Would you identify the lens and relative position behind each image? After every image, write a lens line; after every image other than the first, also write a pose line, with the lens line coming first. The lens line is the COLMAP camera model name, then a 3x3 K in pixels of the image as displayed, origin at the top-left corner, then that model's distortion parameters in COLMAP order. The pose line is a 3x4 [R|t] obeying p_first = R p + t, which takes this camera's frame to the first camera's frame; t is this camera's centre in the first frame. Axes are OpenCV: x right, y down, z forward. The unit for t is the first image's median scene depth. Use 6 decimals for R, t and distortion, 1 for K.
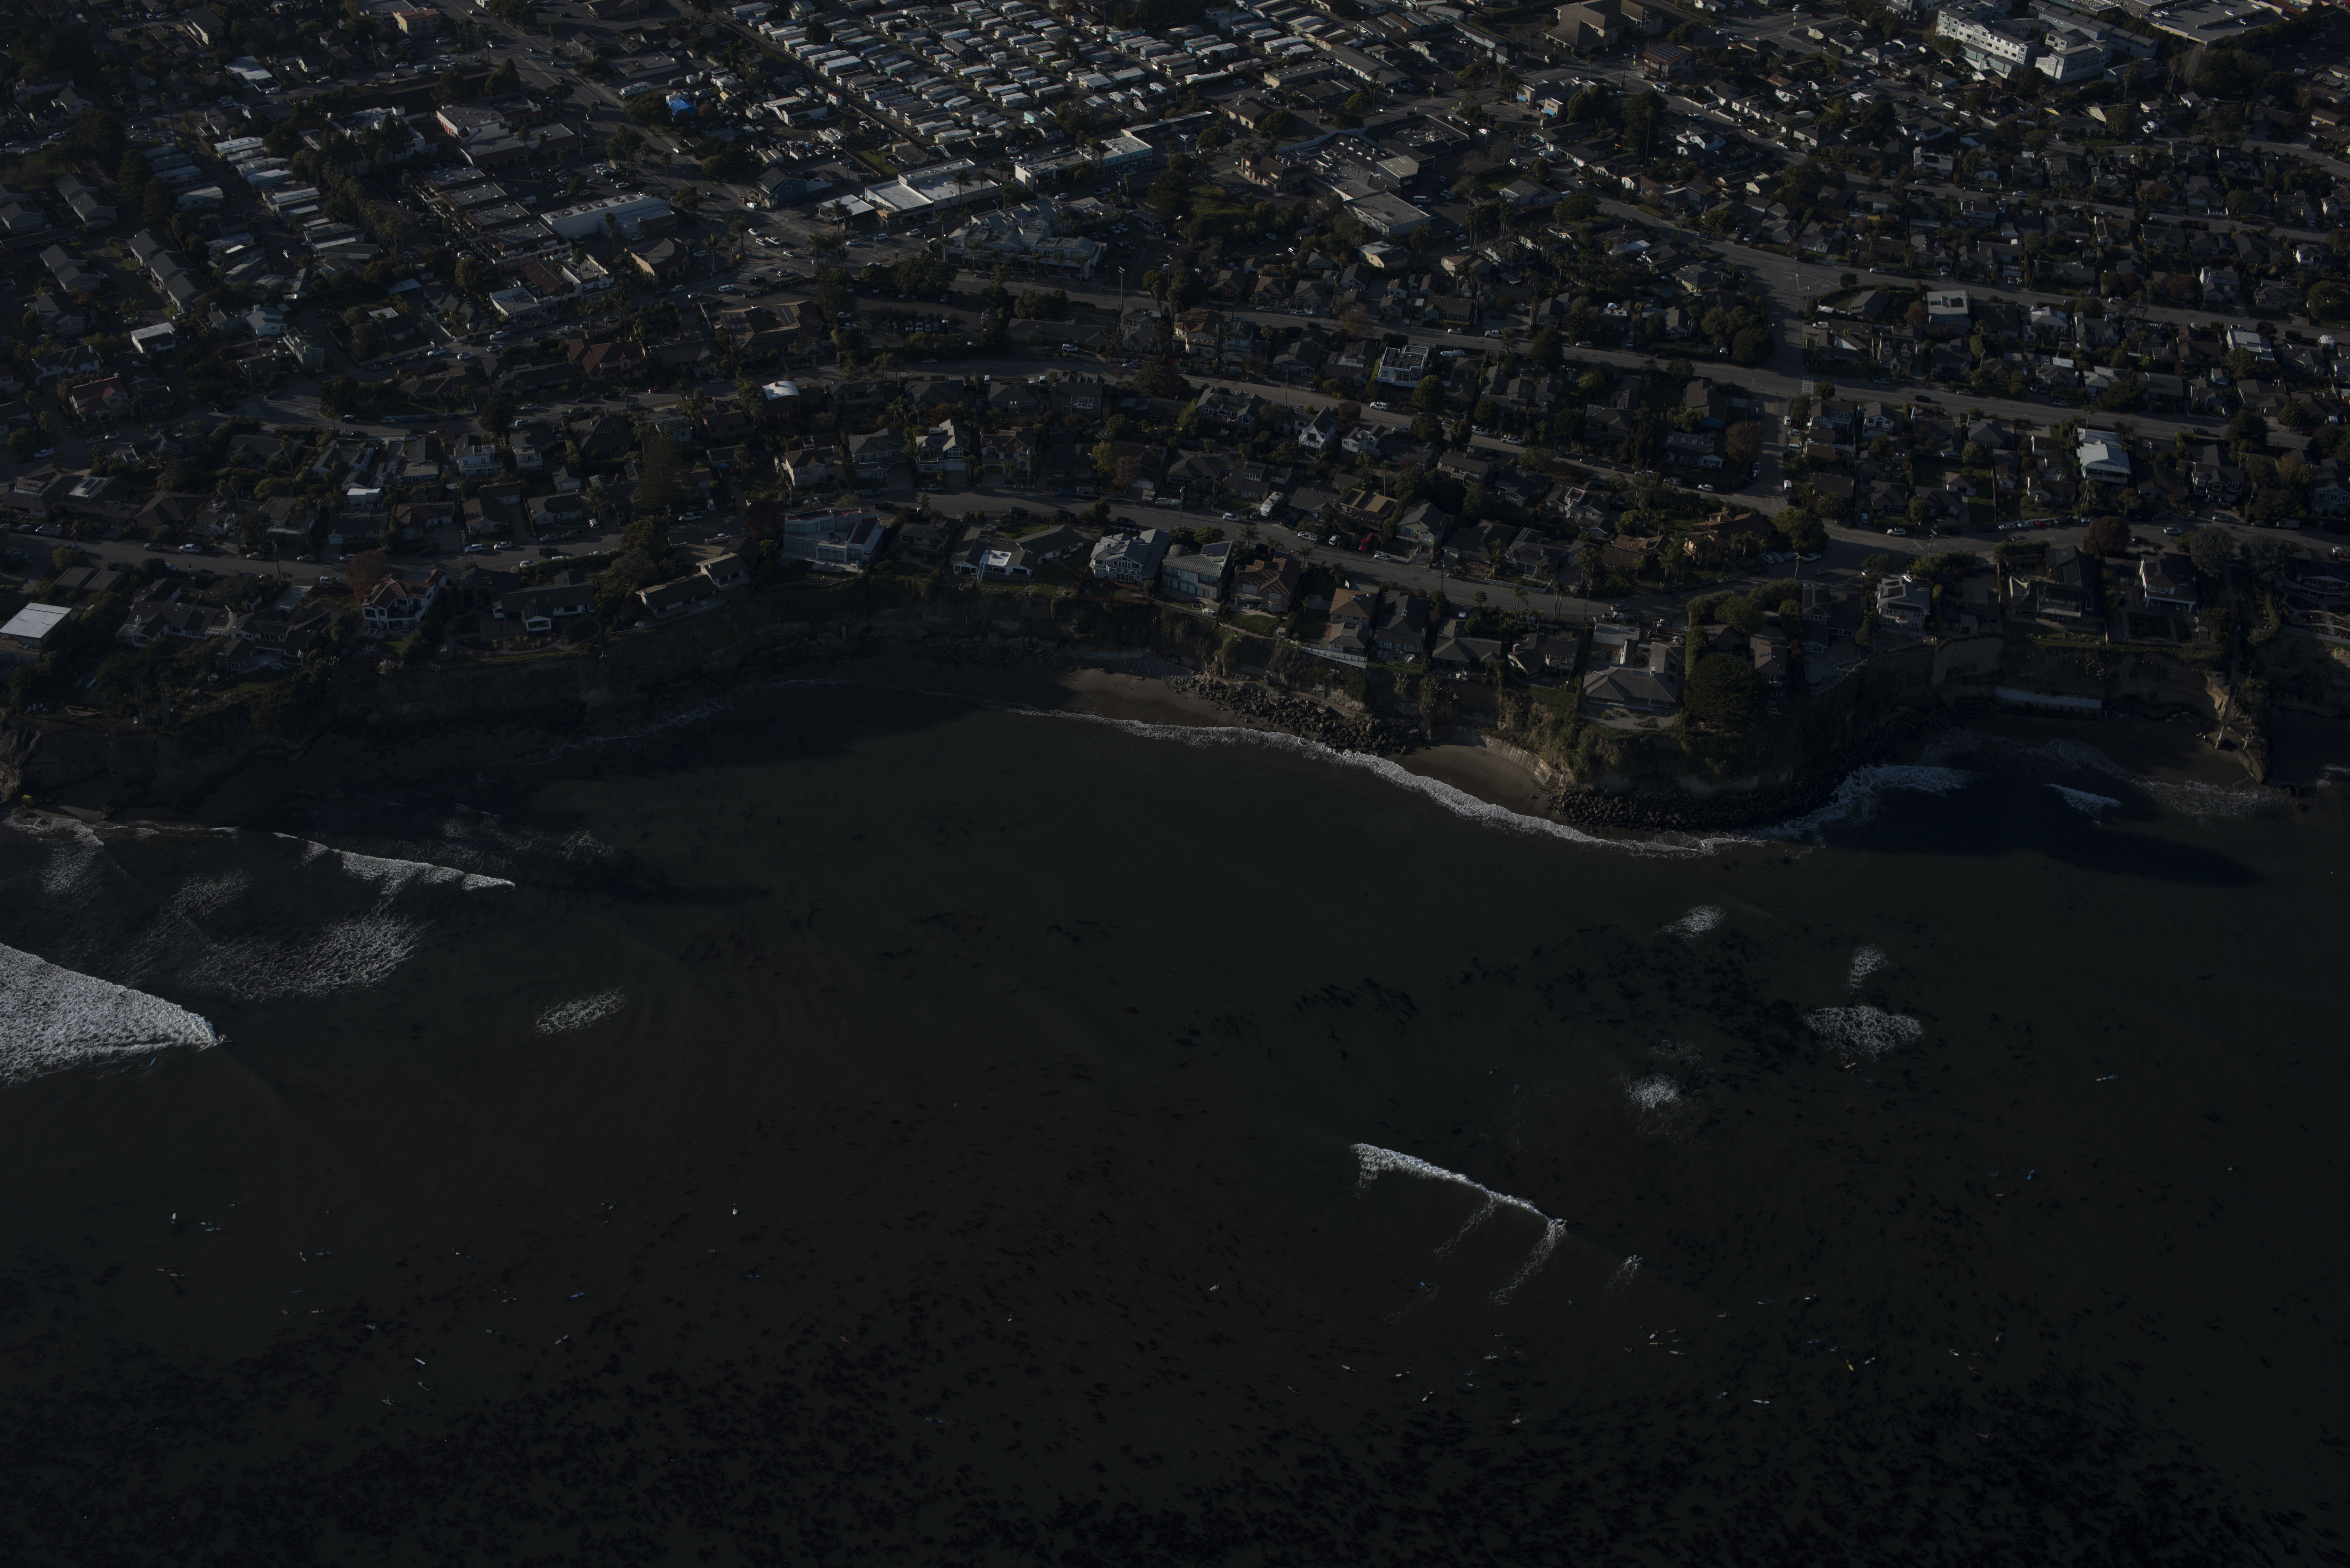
lens RADIAL K [[2685.0, 0, 1175.0], [0, 2685.0, 784.0], [0, 0, 1]] dist [-0.118775, 0.139089]
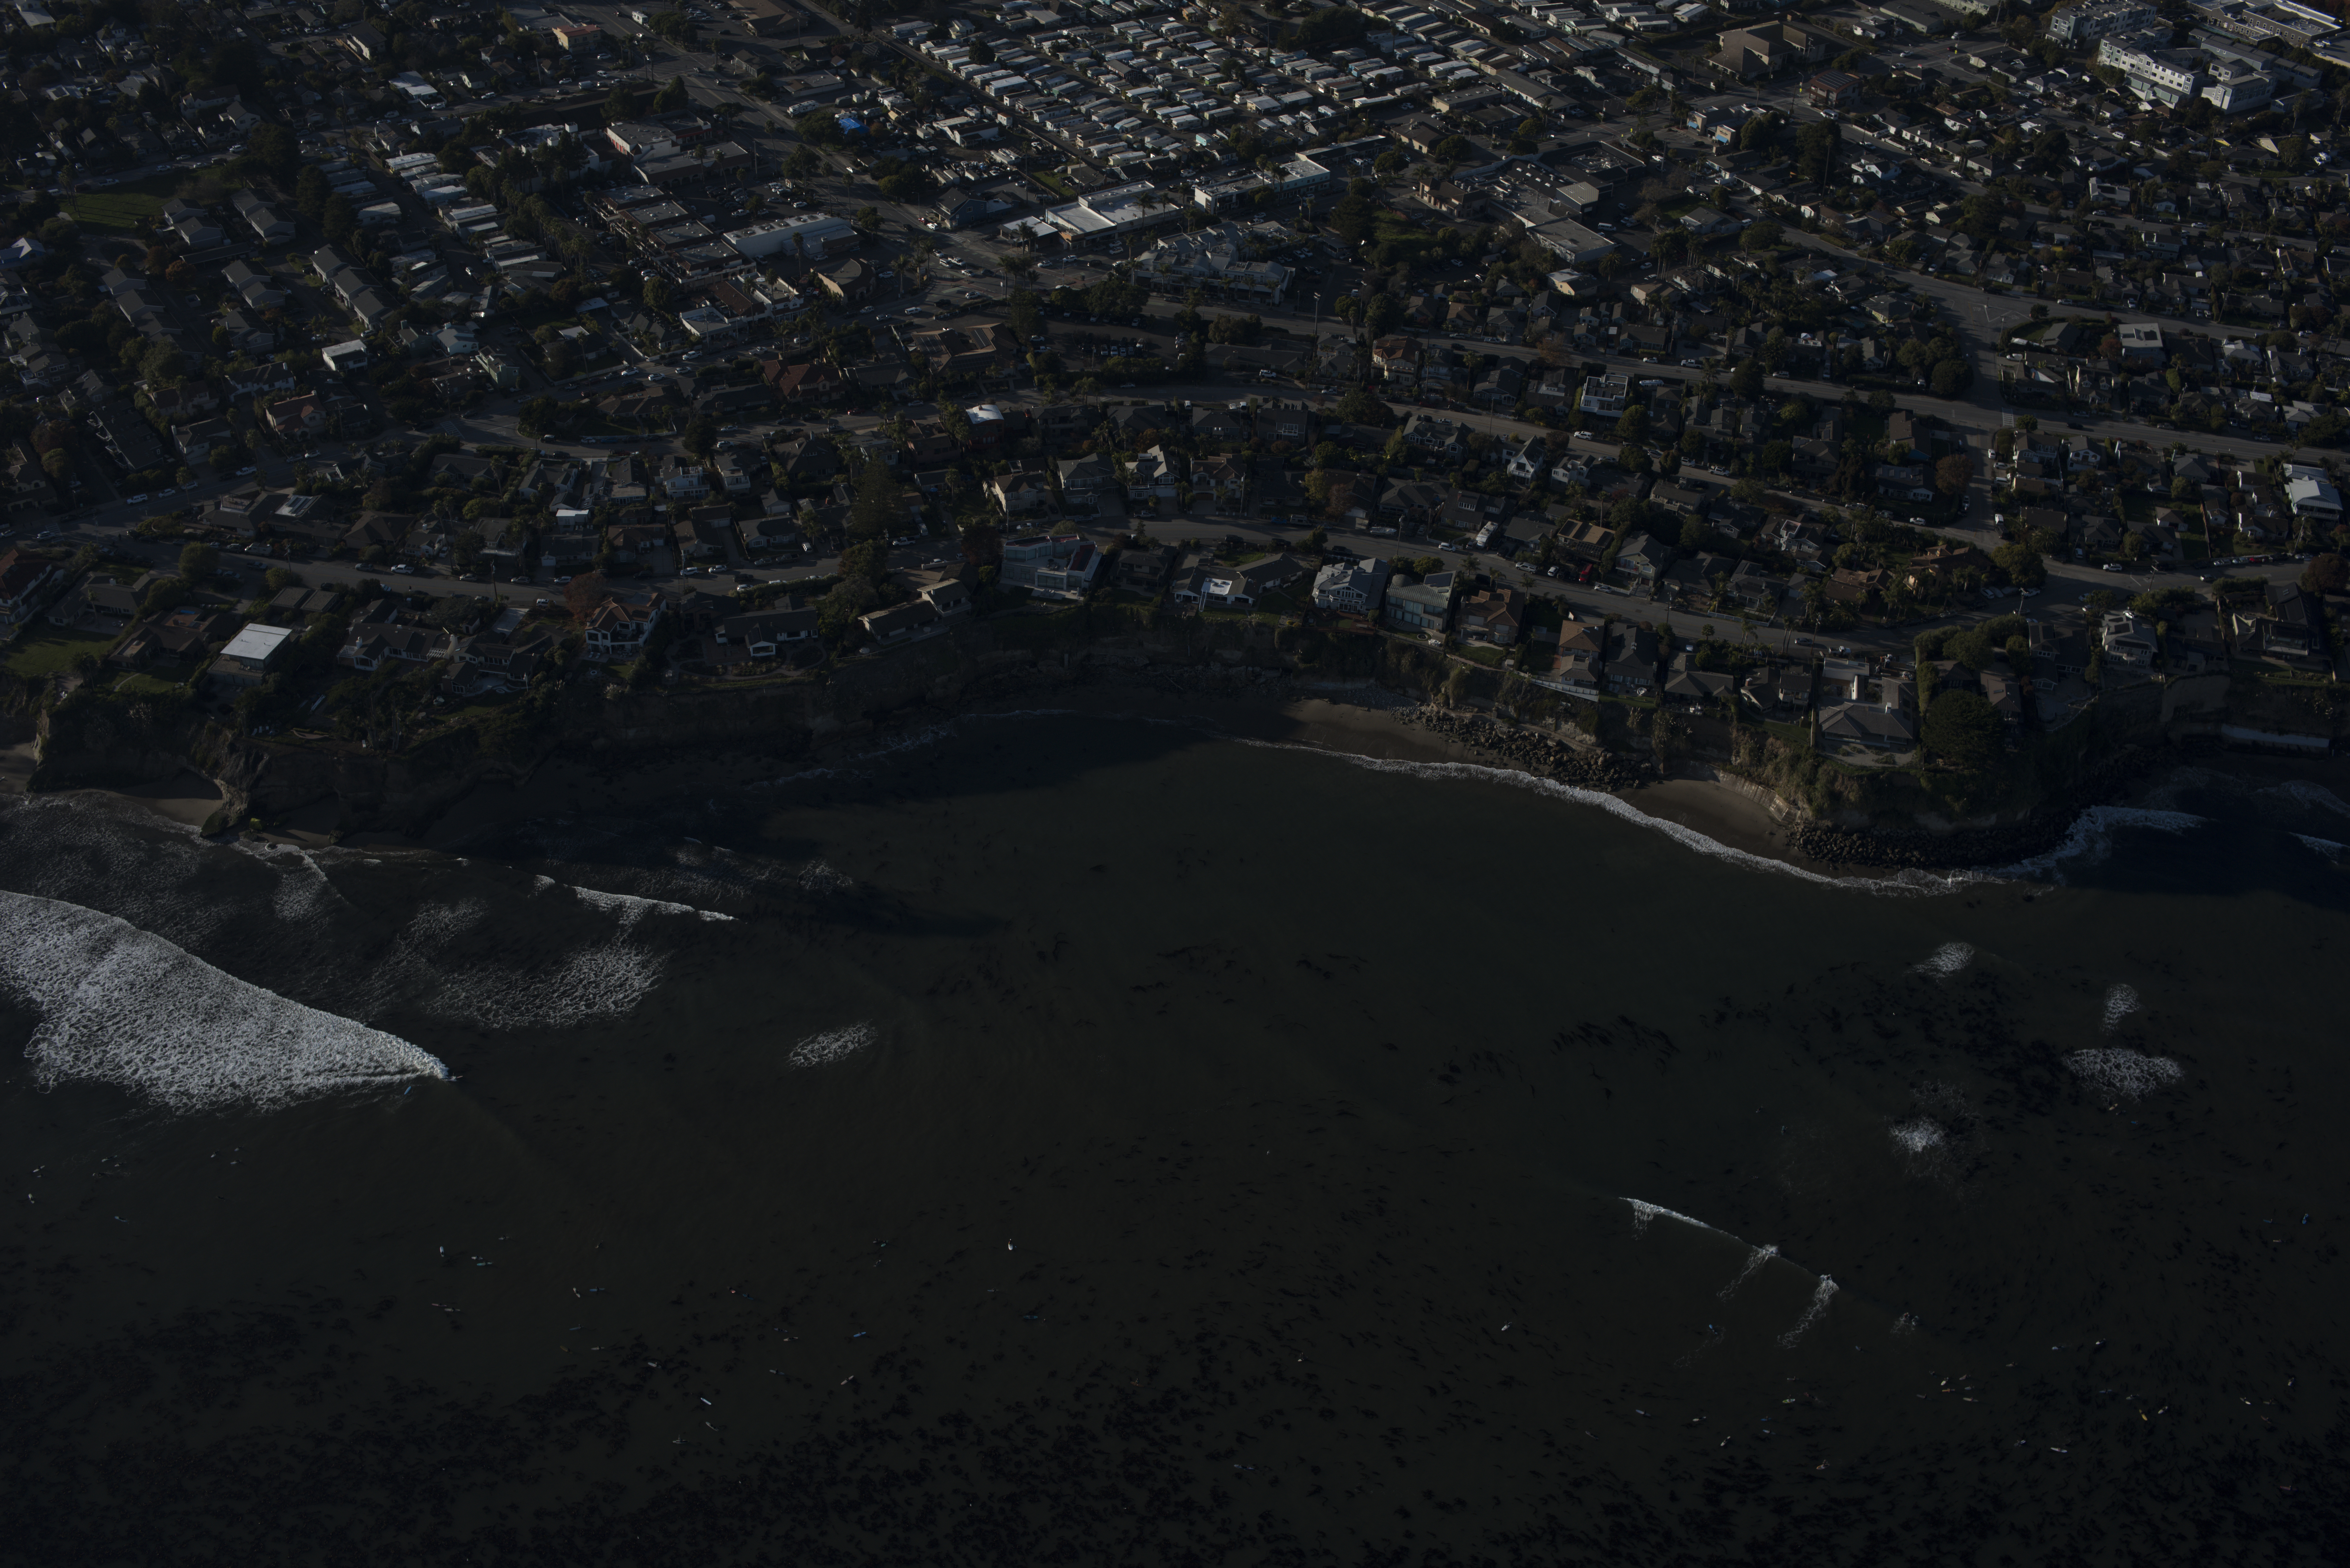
lens RADIAL K [[2685.0, 0, 1175.0], [0, 2685.0, 784.0], [0, 0, 1]] dist [-0.118775, 0.139089]
pose [[0.999930, 0.008465, -0.008302, -0.063158], [-0.008509, 0.999950, -0.005265, -0.004972], [0.008257, 0.005335, 0.999952, 0.006217]]
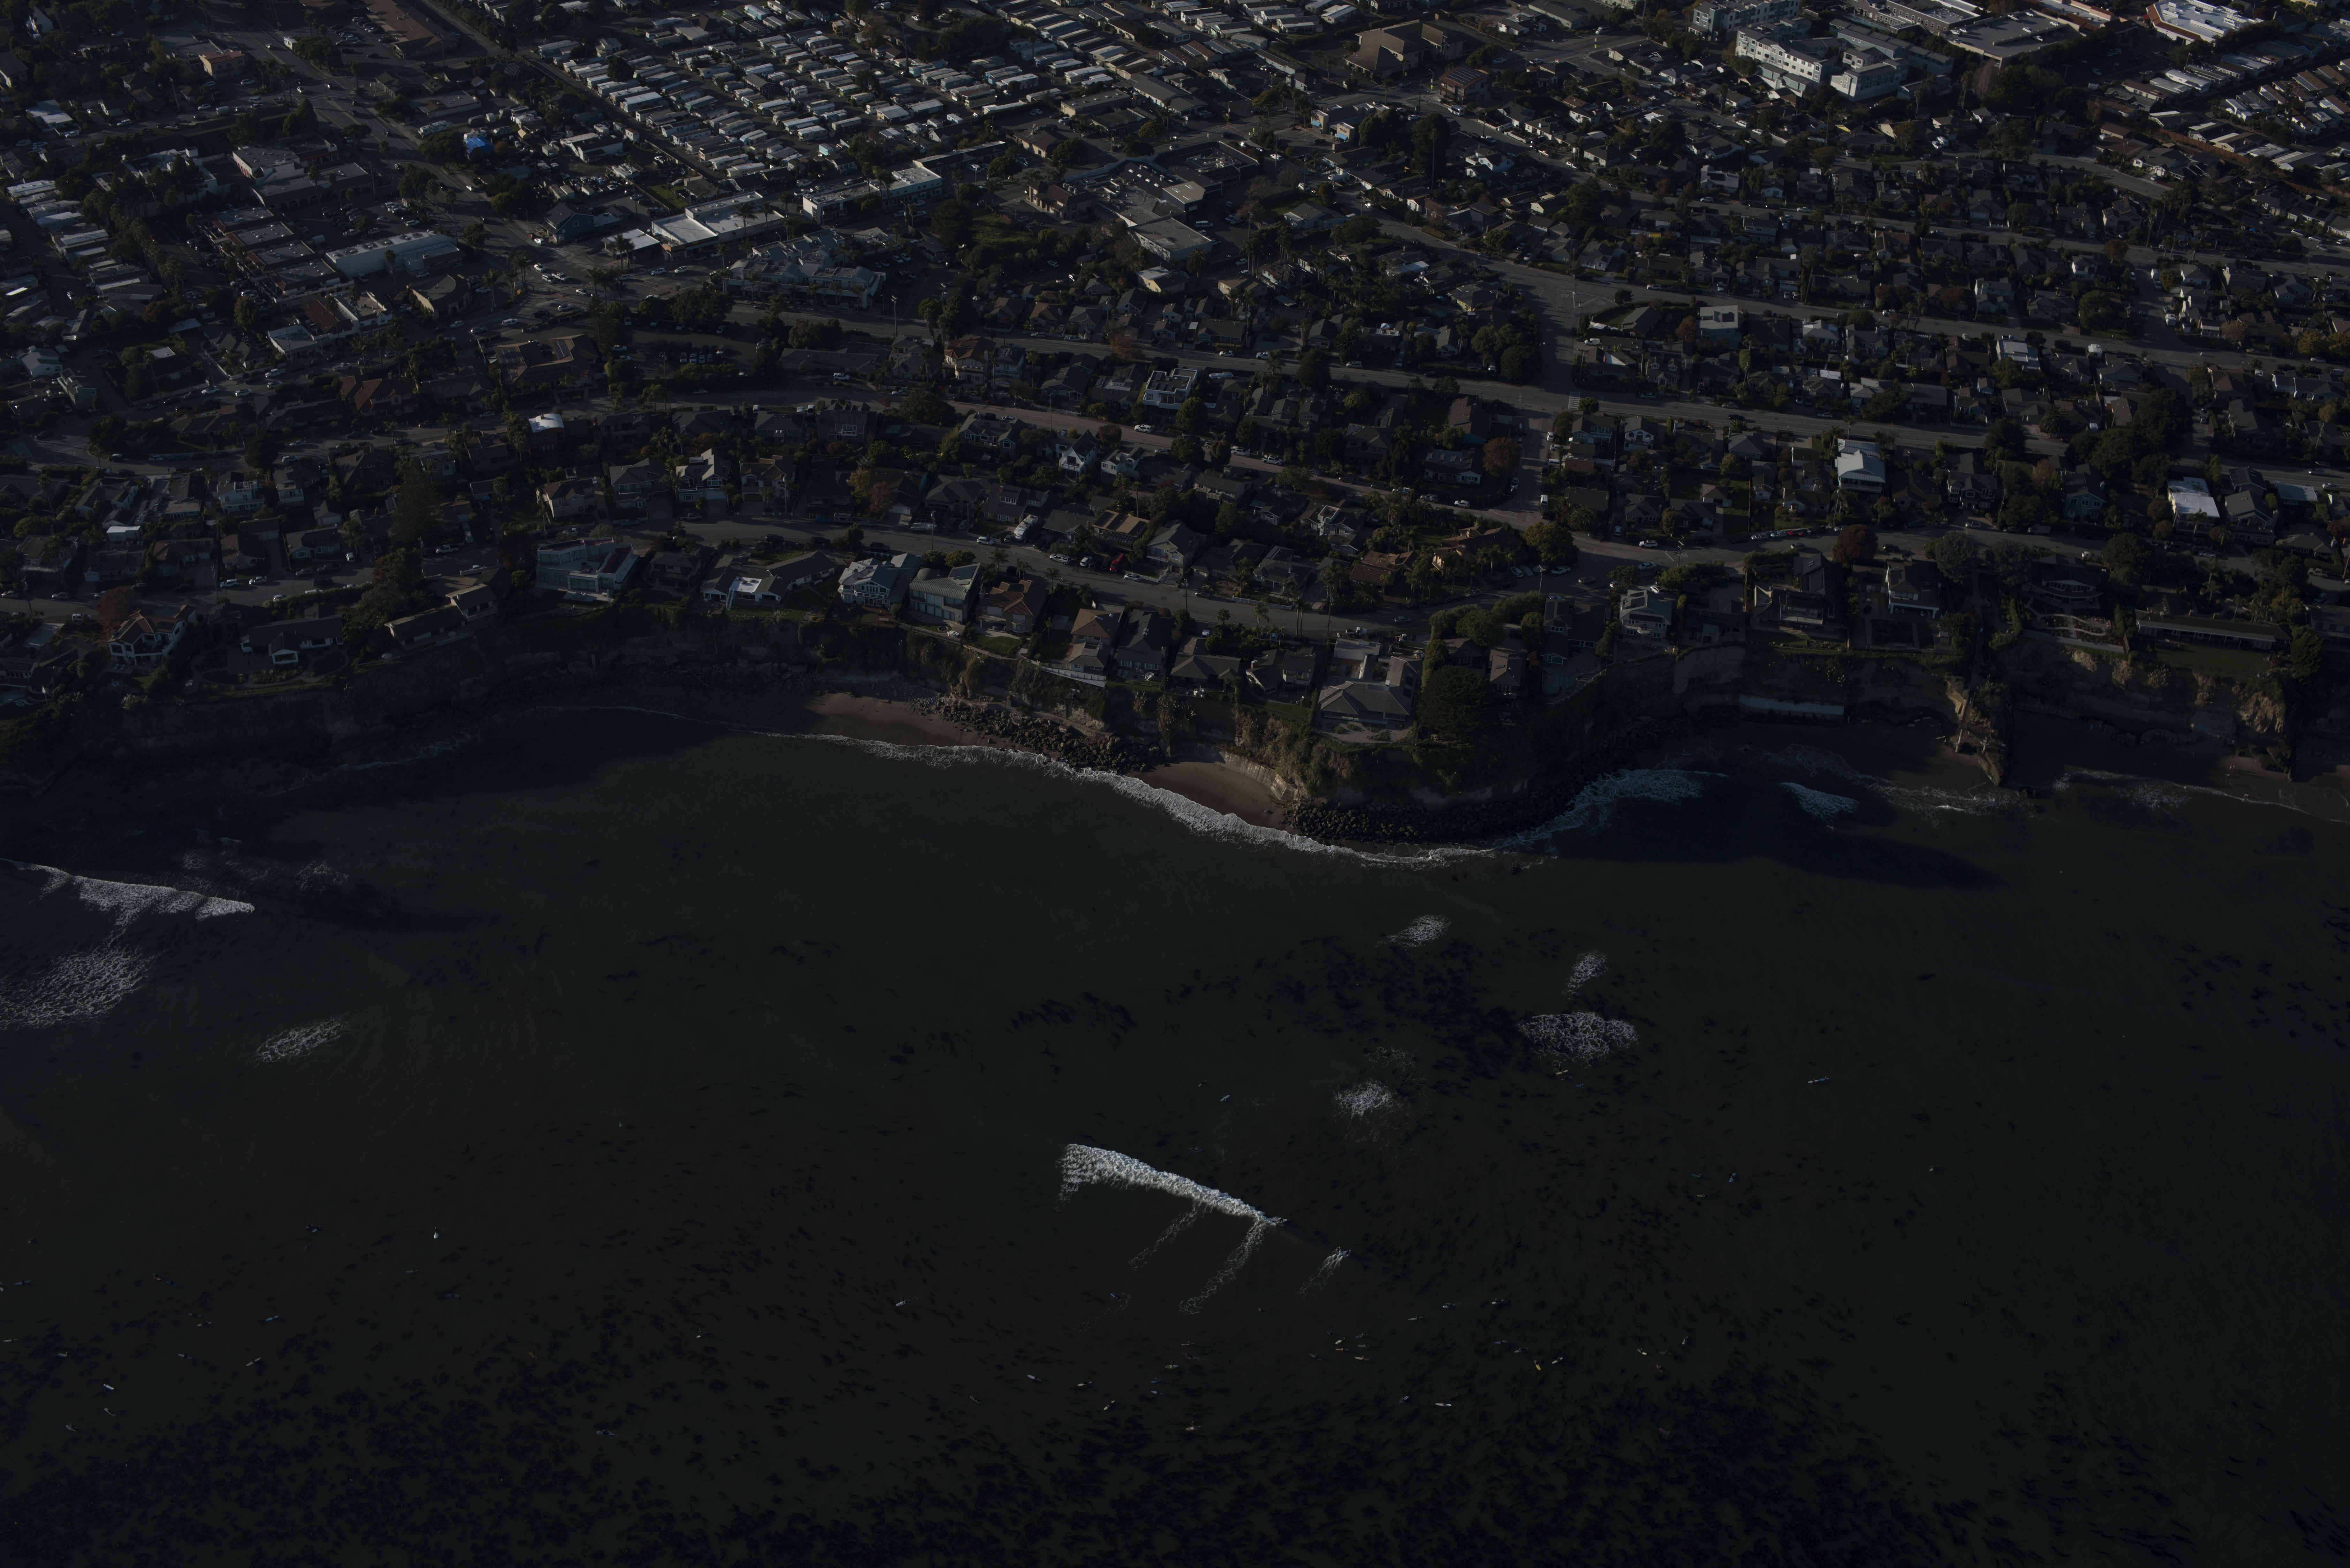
lens RADIAL K [[2685.0, 0, 1175.0], [0, 2685.0, 784.0], [0, 0, 1]] dist [-0.118775, 0.139089]
pose [[0.999664, -0.017083, 0.019495, 0.063246], [0.017334, 0.999768, -0.012767, 0.005372], [-0.019273, 0.013101, 0.999728, -0.006531]]
